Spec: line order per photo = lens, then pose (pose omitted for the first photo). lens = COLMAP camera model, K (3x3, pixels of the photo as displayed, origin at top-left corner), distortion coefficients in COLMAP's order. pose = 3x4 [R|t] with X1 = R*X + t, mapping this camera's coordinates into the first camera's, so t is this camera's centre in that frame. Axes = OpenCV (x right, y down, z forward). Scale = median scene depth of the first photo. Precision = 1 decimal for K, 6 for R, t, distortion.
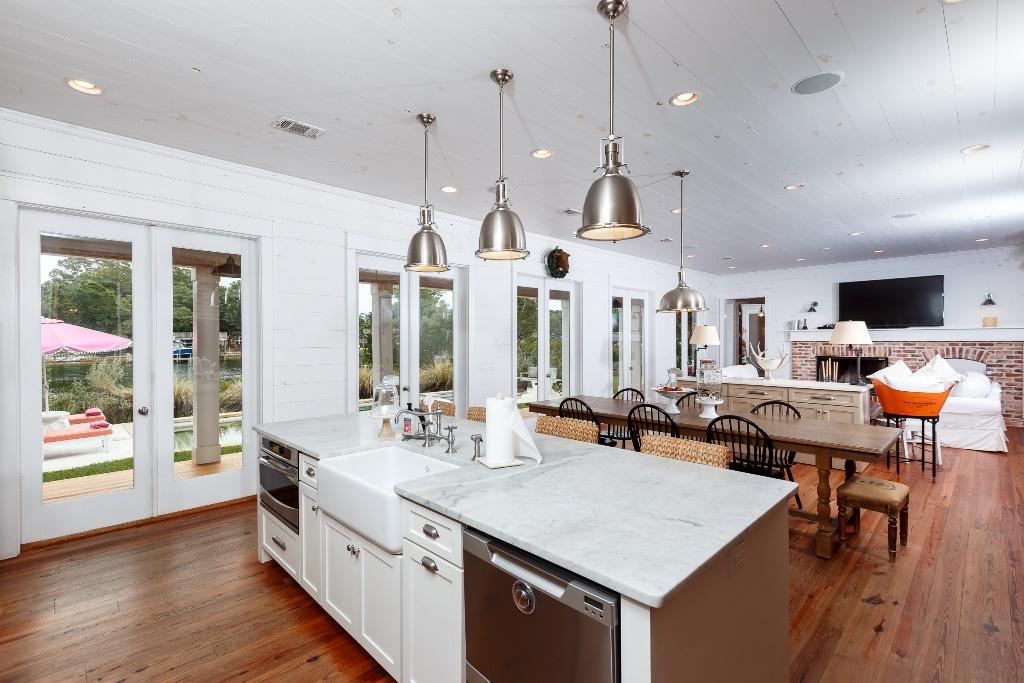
lens RADIAL K [[470.1, 0, 509.8], [0, 470.1, 347.4], [0, 0, 1]] dist [0.014553, -0.003681]
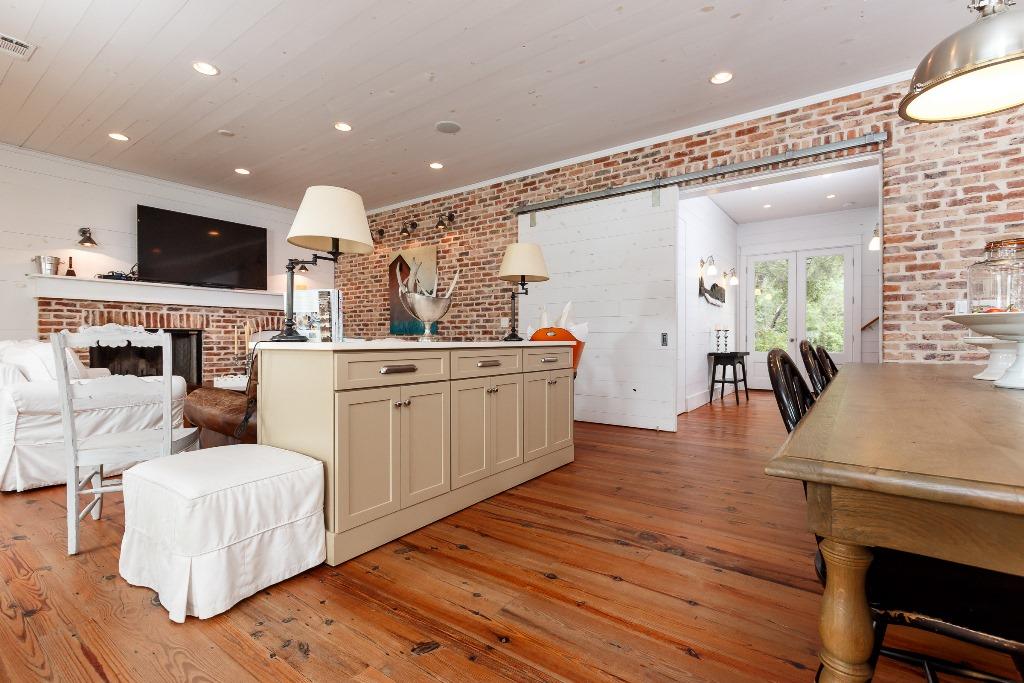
lens RADIAL K [[470.1, 0, 501.6], [0, 470.1, 340.4], [0, 0, 1]] dist [0.014553, -0.003681]
pose [[-0.132220, 0.000984, 0.991220, 0.047491], [0.016917, 0.999856, 0.001264, 0.045318], [-0.991076, 0.016936, -0.132218, 0.677527]]
